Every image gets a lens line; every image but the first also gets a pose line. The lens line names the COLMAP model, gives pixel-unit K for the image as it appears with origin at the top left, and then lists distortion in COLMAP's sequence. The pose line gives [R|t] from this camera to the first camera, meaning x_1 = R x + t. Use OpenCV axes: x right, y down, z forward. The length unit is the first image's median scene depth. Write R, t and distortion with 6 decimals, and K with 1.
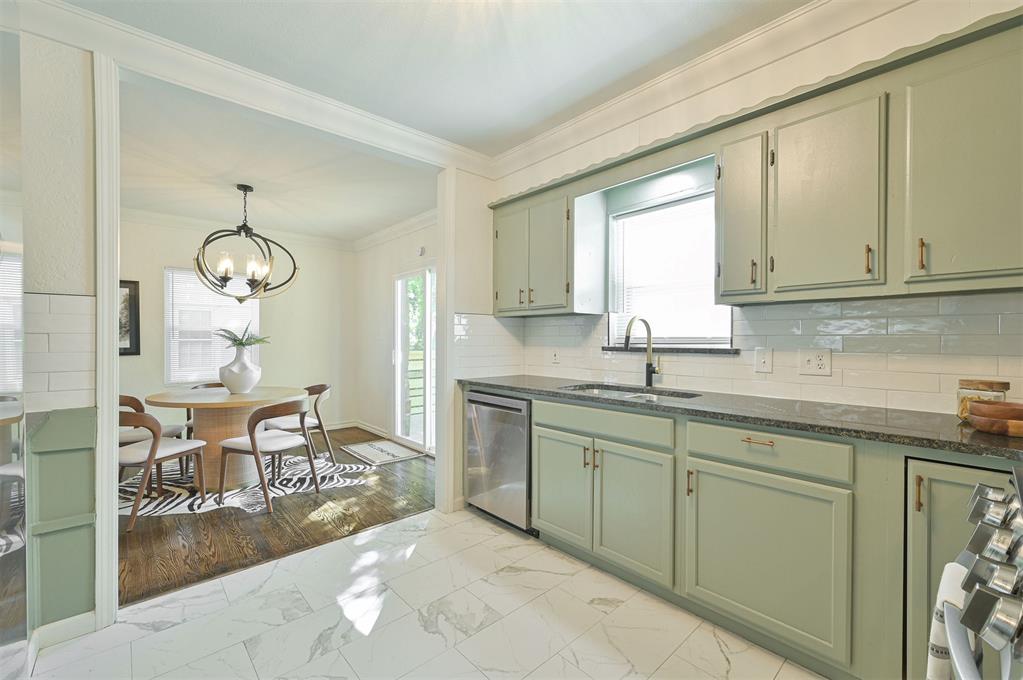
lens RADIAL K [[426.1, 0, 511.5], [0, 426.1, 340.0], [0, 0, 1]] dist [-0.003460, -0.000435]
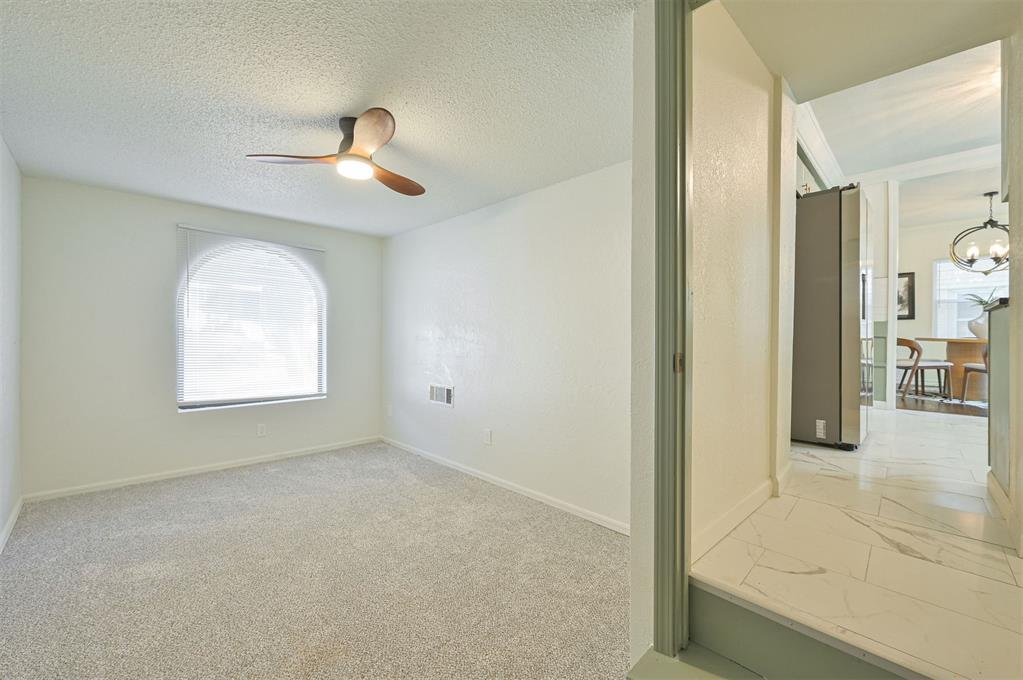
lens RADIAL K [[408.3, 0, 515.3], [0, 408.3, 334.8], [0, 0, 1]] dist [-0.000602, 0.000317]
pose [[0.057155, -0.000562, -0.998365, 0.653720], [-0.012089, 0.999926, -0.001255, 0.135607], [0.998292, 0.012141, 0.057144, -0.668036]]
